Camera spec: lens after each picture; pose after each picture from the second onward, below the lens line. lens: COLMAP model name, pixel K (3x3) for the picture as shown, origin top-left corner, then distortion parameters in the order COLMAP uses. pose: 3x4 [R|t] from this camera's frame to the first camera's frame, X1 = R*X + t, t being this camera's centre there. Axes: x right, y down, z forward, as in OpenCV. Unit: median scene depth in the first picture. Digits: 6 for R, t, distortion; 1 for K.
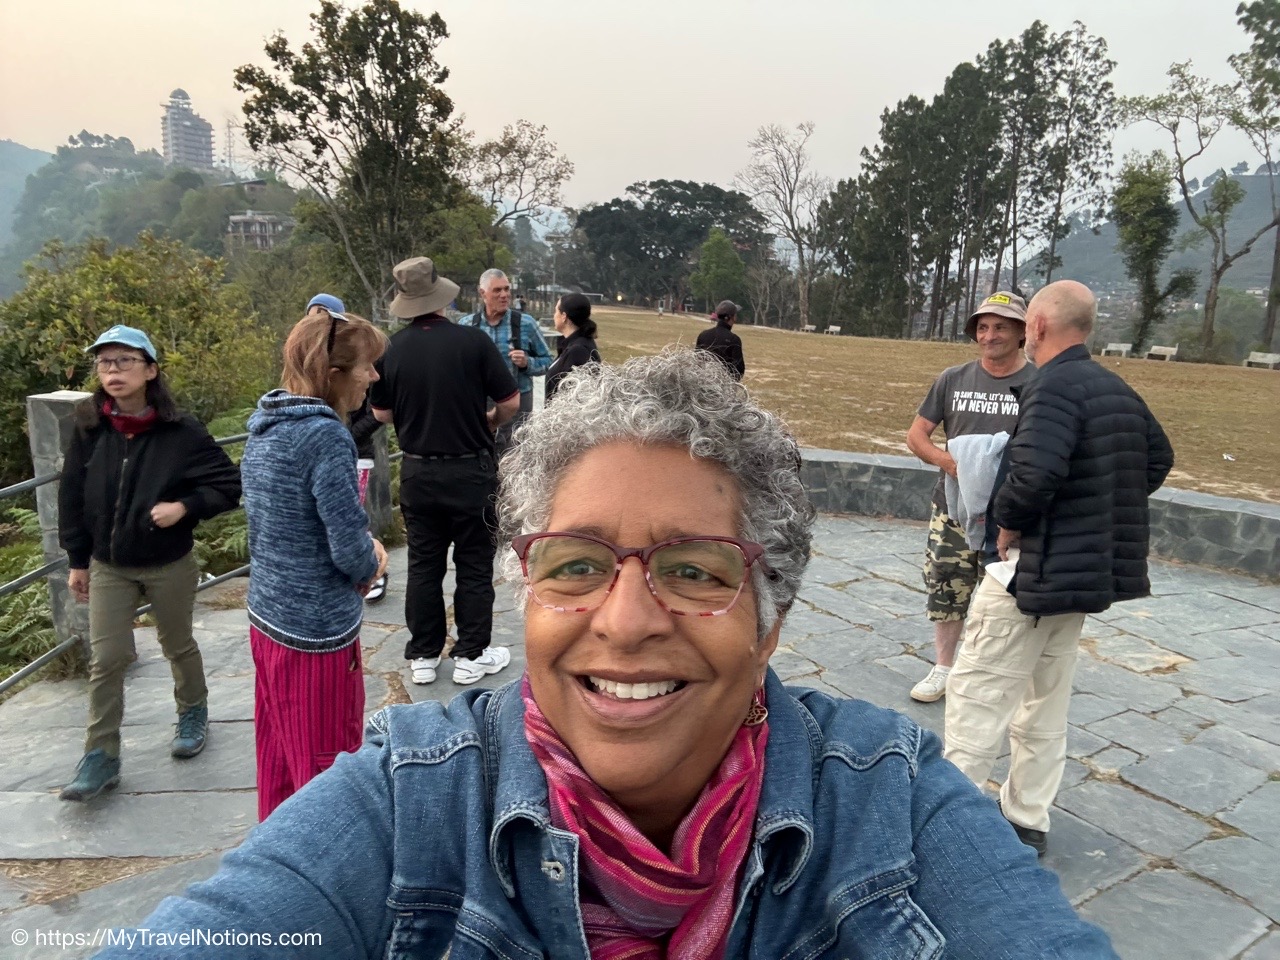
lens RADIAL K [[852.8, 0, 640.0], [0, 852.8, 480.0], [0, 0, 1]] dist [-0.003831, -0.003333]
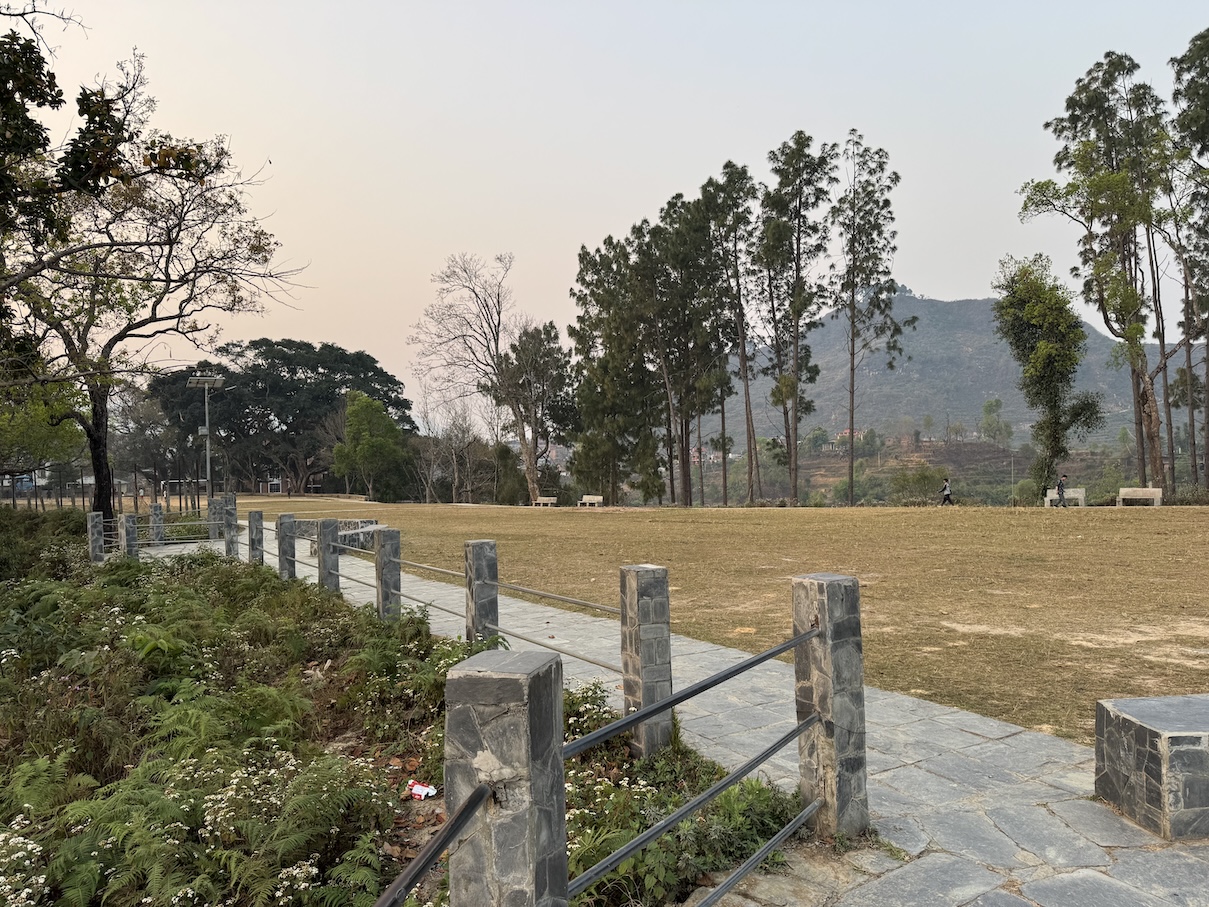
lens RADIAL K [[856.2, 0, 620.5], [0, 856.2, 450.9], [0, 0, 1]] dist [0.180642, -0.279357]
pose [[0.897452, -0.054427, 0.437742, -0.075343], [0.153923, 0.968623, -0.195135, -0.056498], [-0.413387, 0.242502, 0.877670, 0.261845]]
